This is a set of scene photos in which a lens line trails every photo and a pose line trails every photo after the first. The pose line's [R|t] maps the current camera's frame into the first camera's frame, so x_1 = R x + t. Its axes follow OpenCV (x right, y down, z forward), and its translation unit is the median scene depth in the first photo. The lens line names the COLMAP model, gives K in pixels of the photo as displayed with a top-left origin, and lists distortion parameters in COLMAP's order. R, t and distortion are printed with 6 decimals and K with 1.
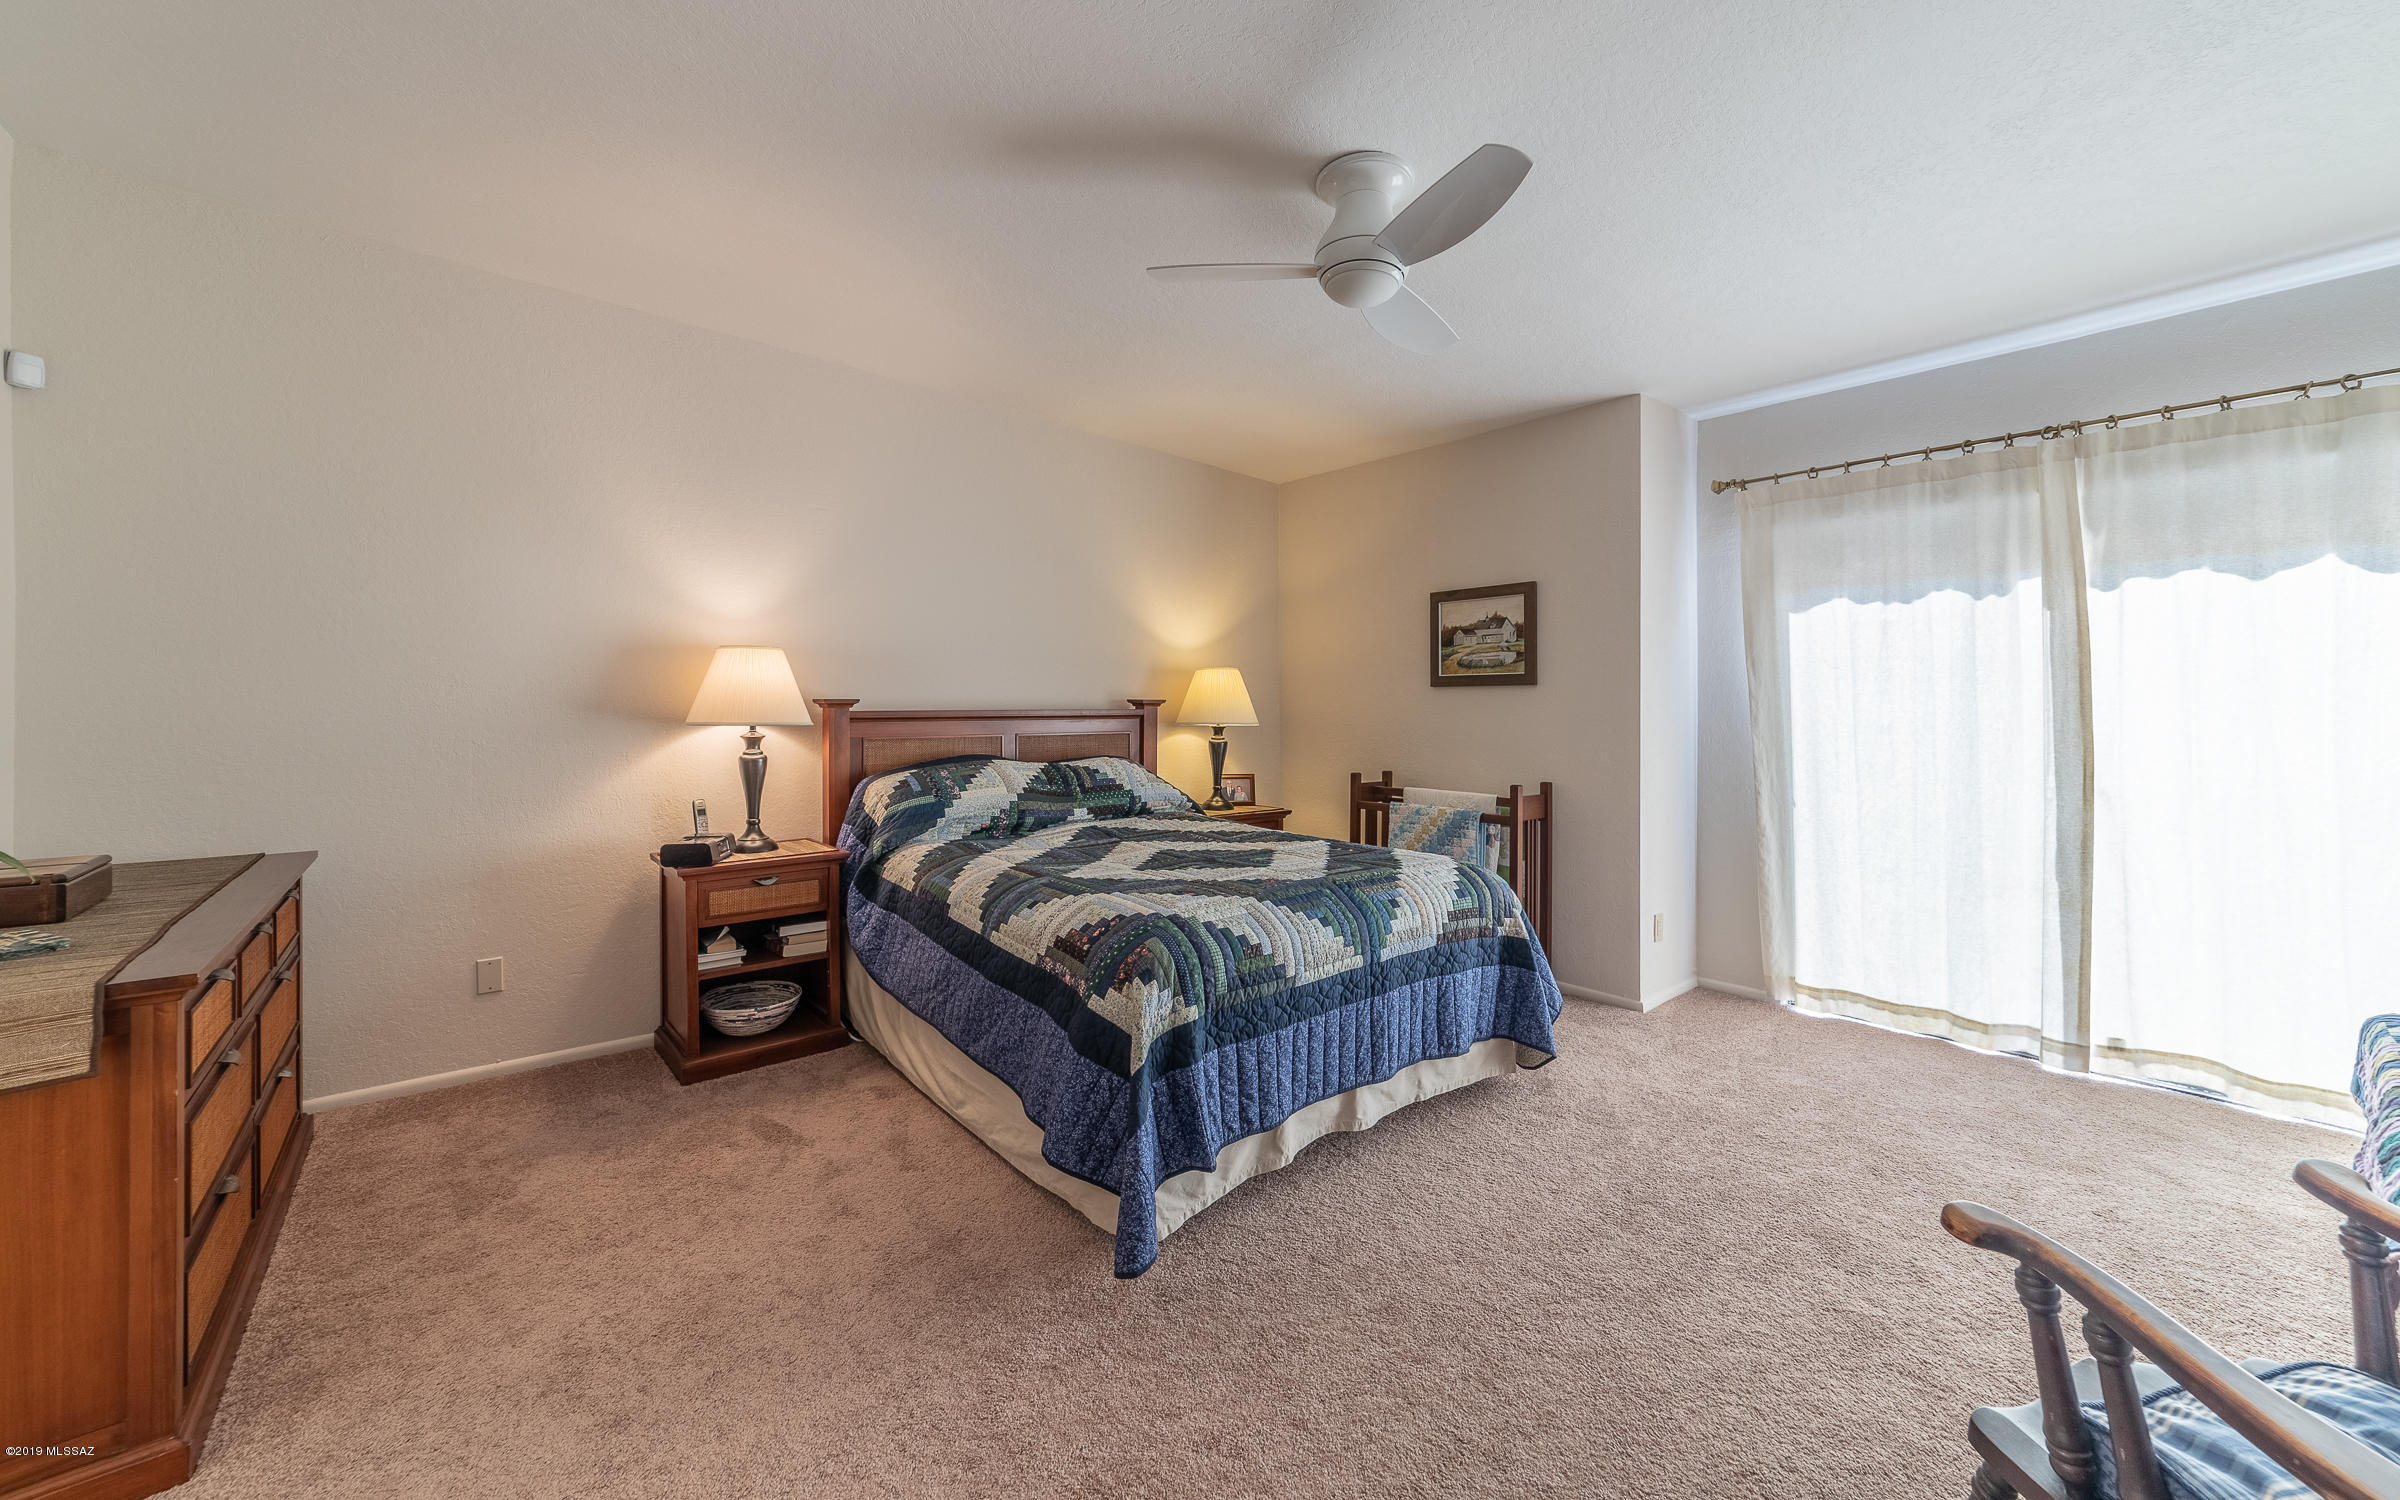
lens RADIAL K [[920.4, 0, 1209.7], [0, 920.4, 708.4], [0, 0, 1]] dist [-0.030330, 0.012144]
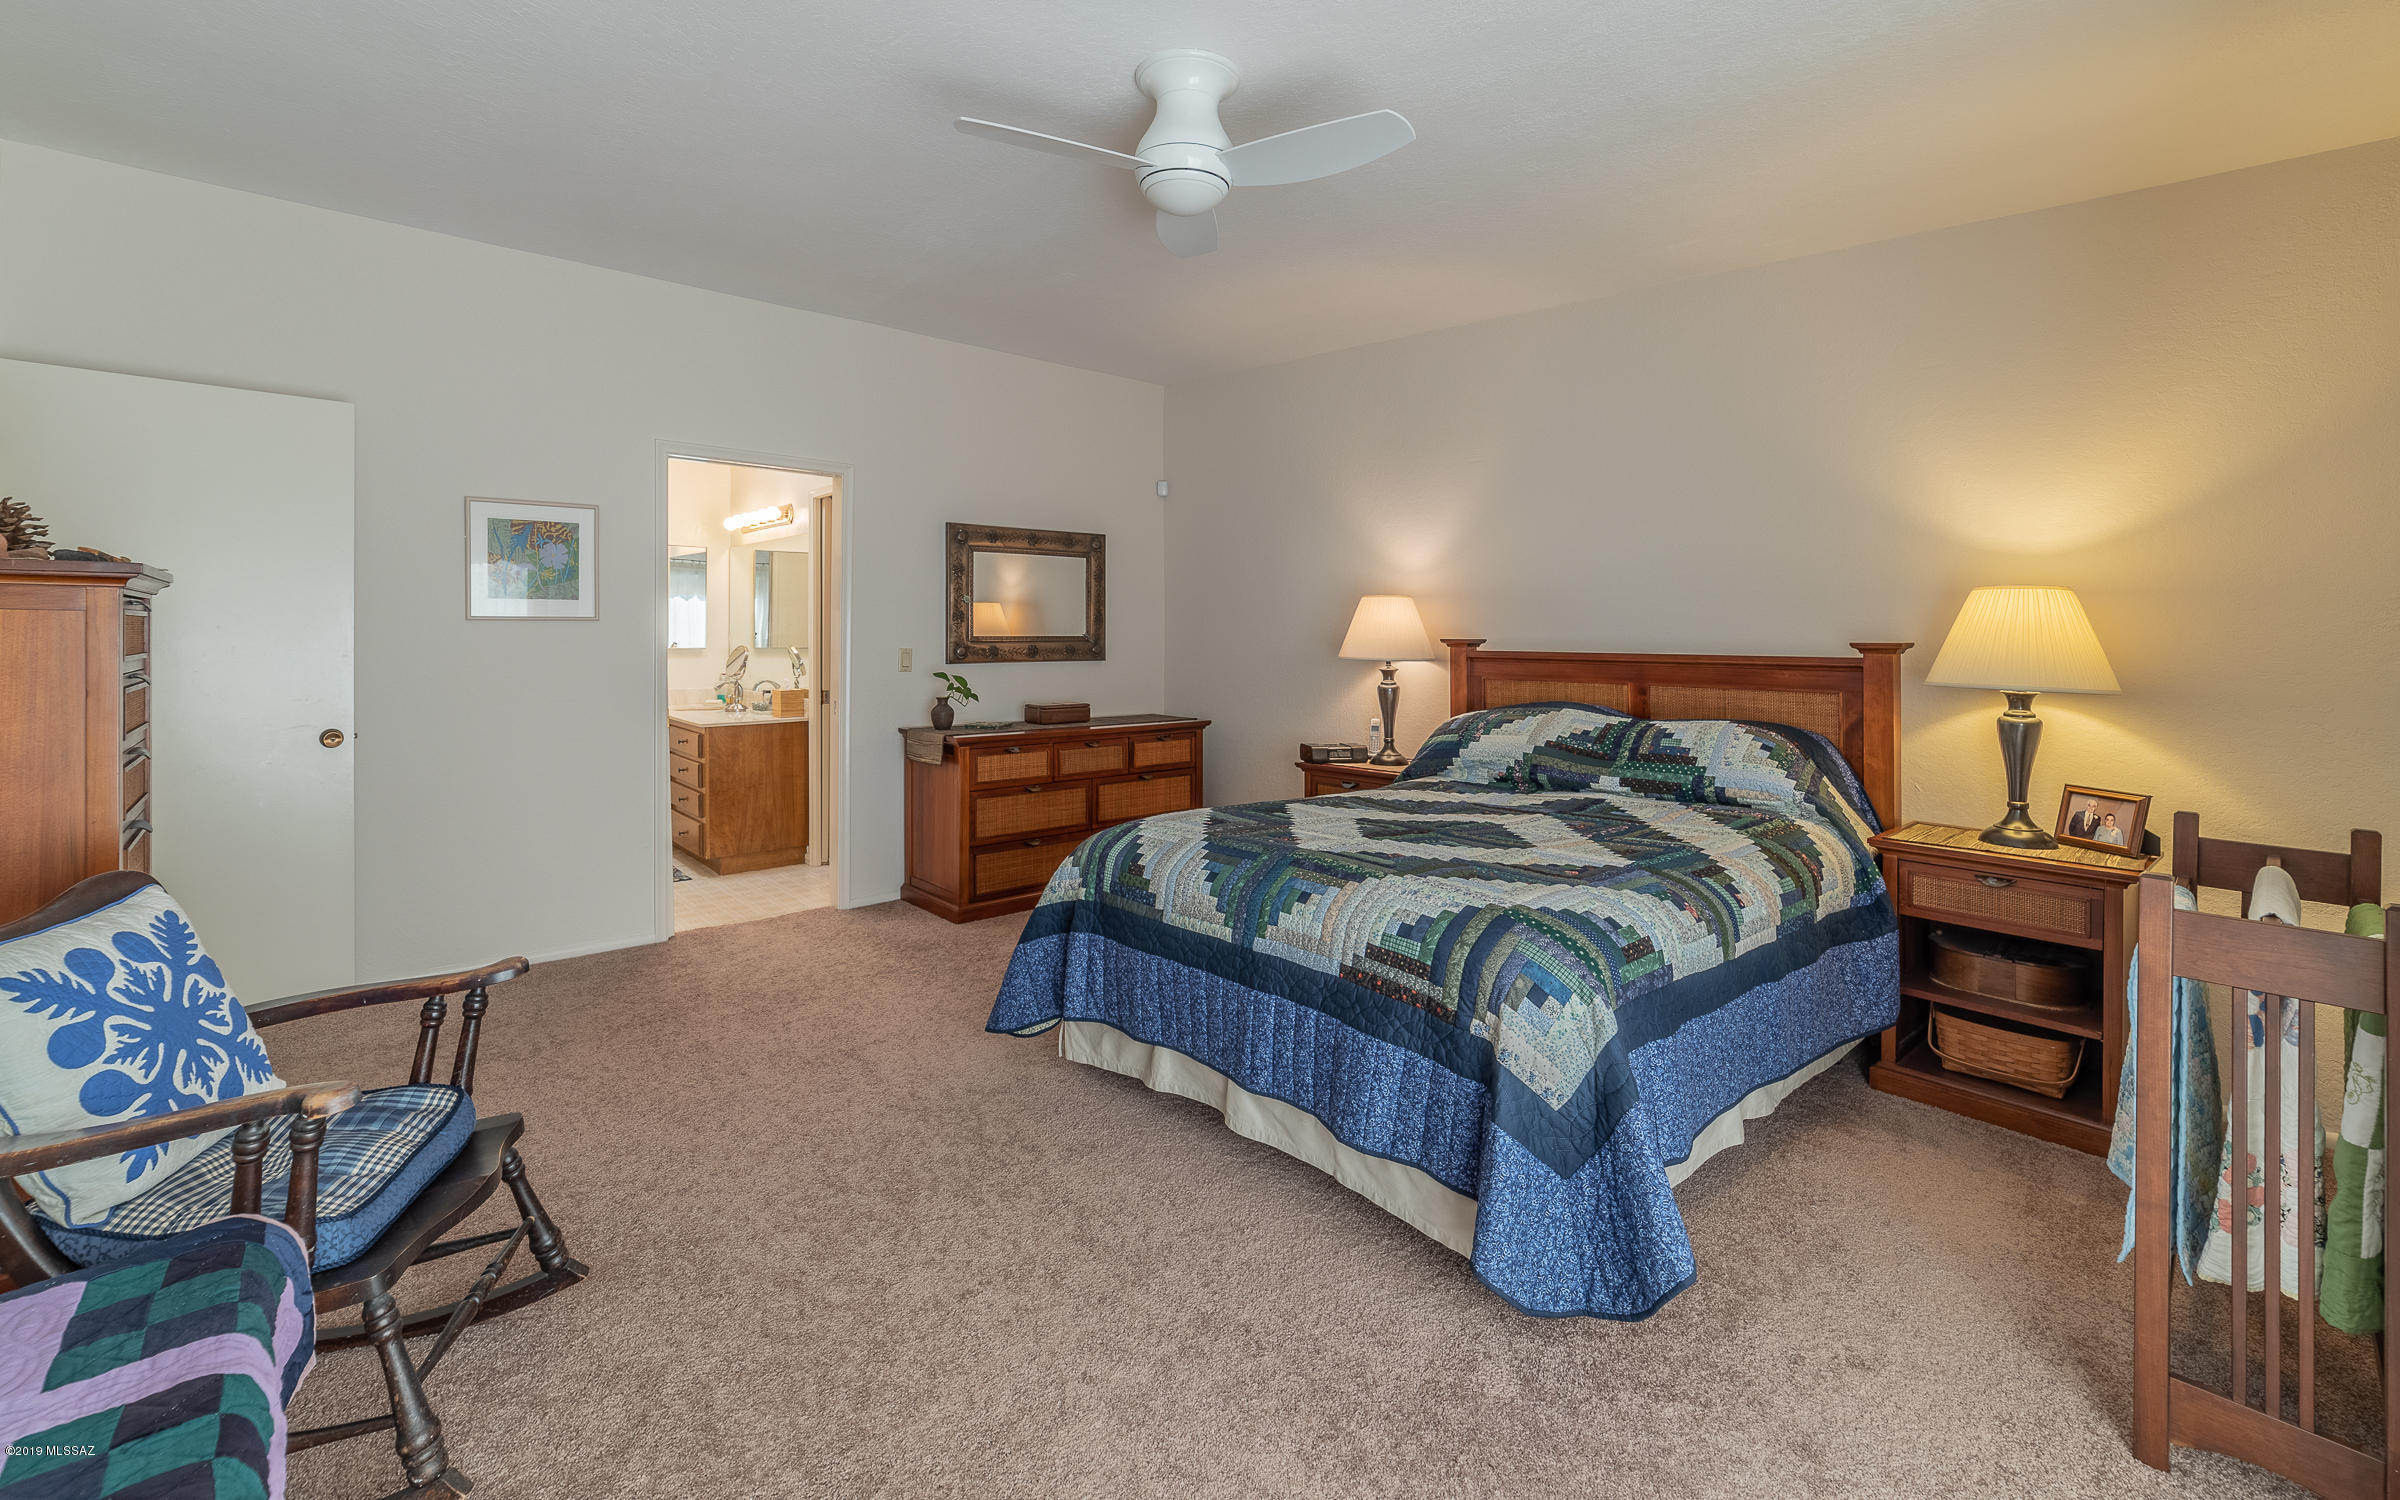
lens RADIAL K [[1049.6, 0, 1207.2], [0, 1049.6, 703.1], [0, 0, 1]] dist [-0.001524, 0.000002]
pose [[0.035852, 0.059434, -0.997588, 0.982934], [-0.018943, 0.998091, 0.058783, -0.002466], [0.999178, 0.016790, 0.036910, 0.805215]]
